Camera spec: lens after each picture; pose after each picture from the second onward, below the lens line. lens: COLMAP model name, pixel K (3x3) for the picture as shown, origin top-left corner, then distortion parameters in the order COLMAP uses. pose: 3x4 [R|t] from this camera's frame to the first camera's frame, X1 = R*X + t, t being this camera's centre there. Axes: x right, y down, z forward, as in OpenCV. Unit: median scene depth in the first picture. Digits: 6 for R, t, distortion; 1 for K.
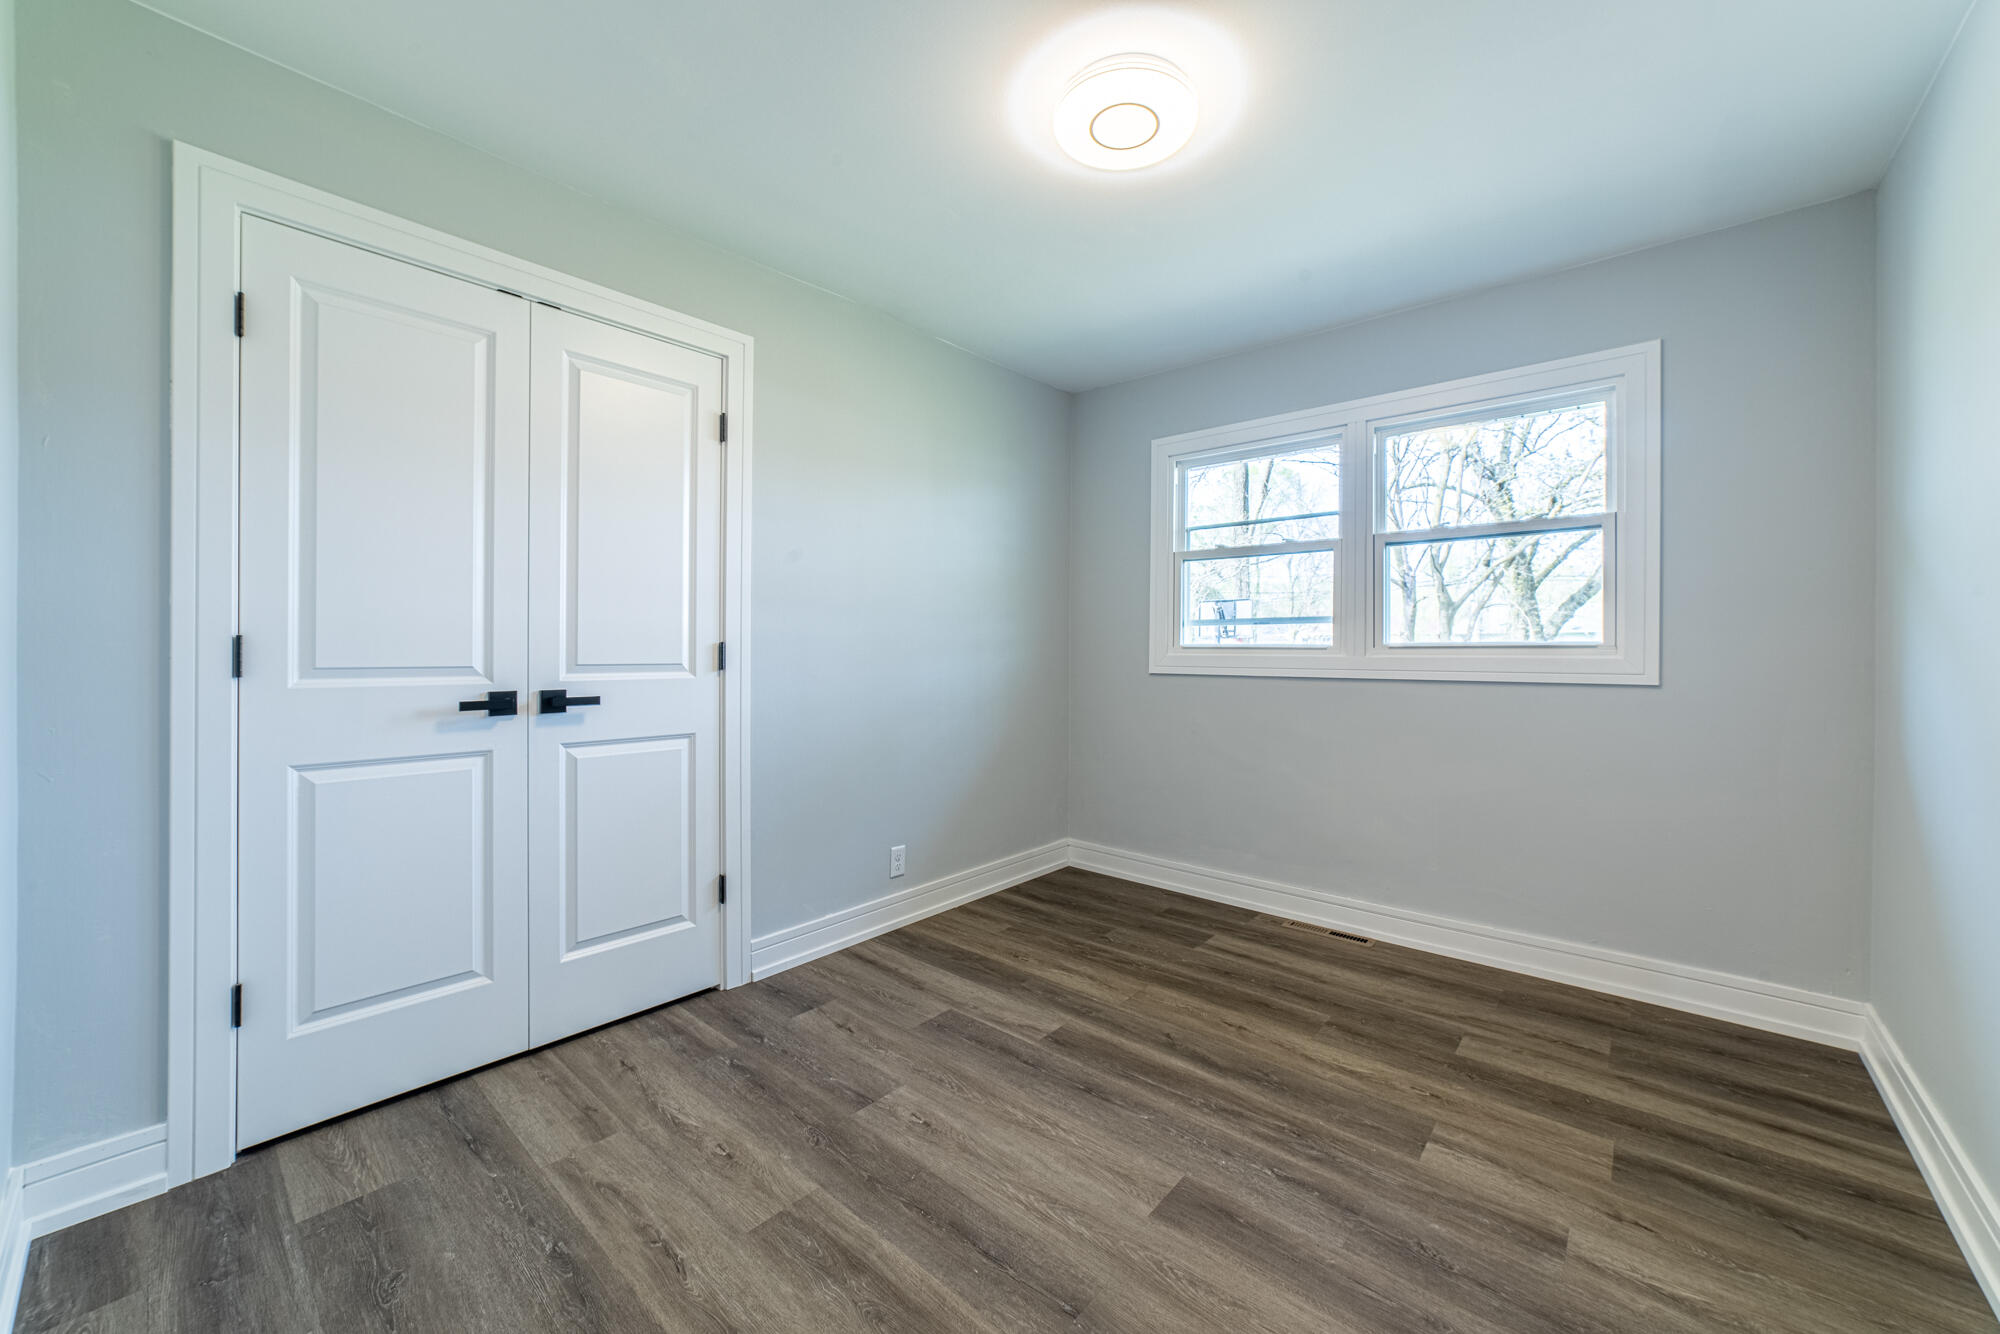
lens RADIAL K [[763.2, 0, 1005.1], [0, 763.2, 656.0], [0, 0, 1]] dist [-0.017447, 0.005633]
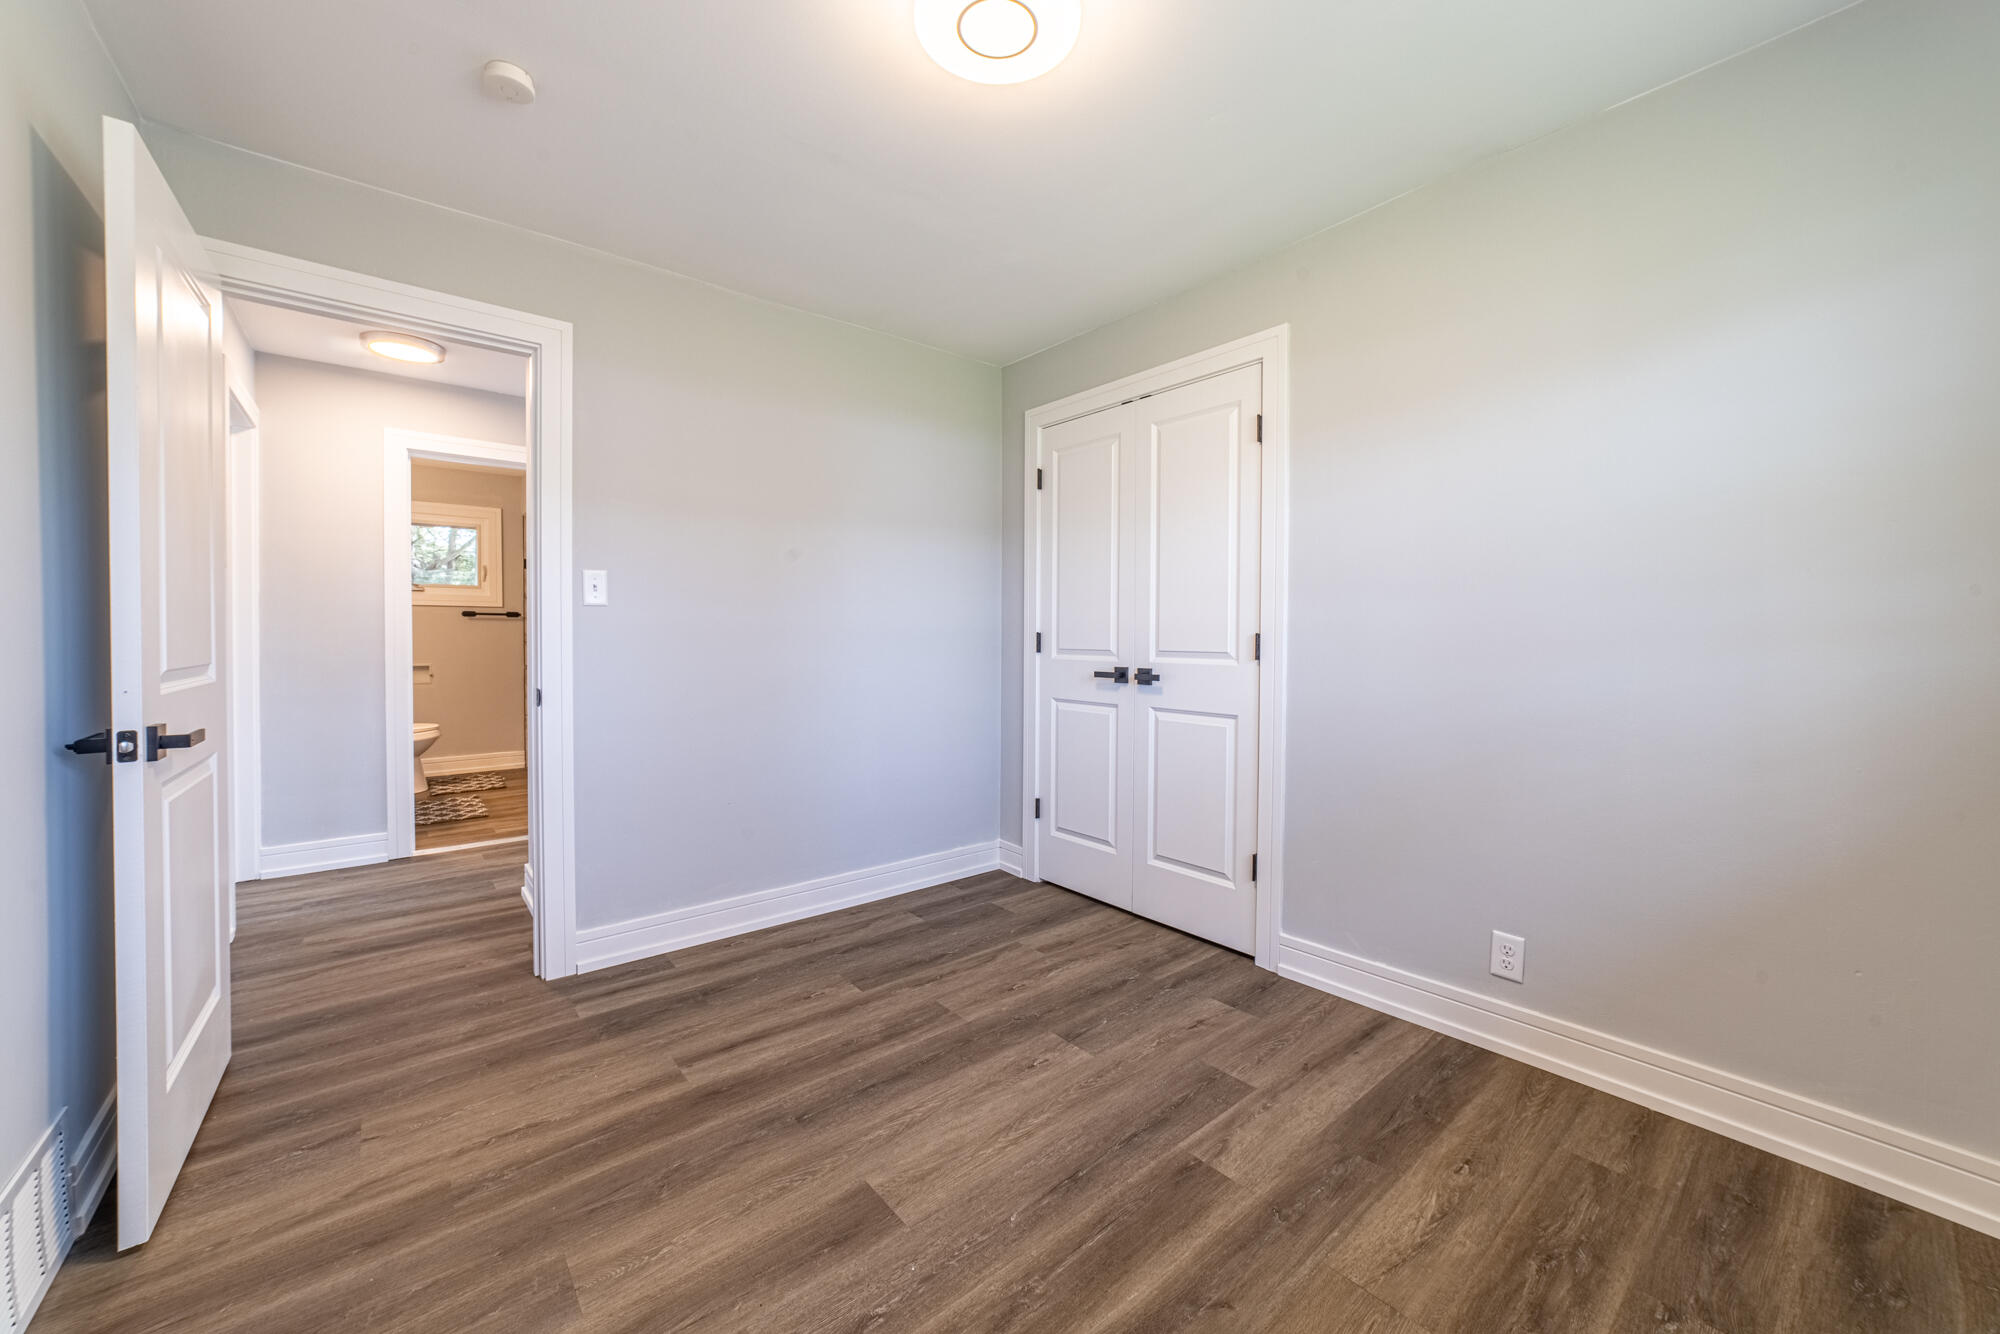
lens RADIAL K [[763.2, 0, 1007.0], [0, 763.2, 654.3], [0, 0, 1]] dist [-0.017447, 0.005633]
pose [[-0.164851, 0.017093, -0.986170, 0.861967], [-0.011733, 0.999745, 0.019290, -0.005939], [0.986249, 0.014751, -0.164608, 0.994116]]
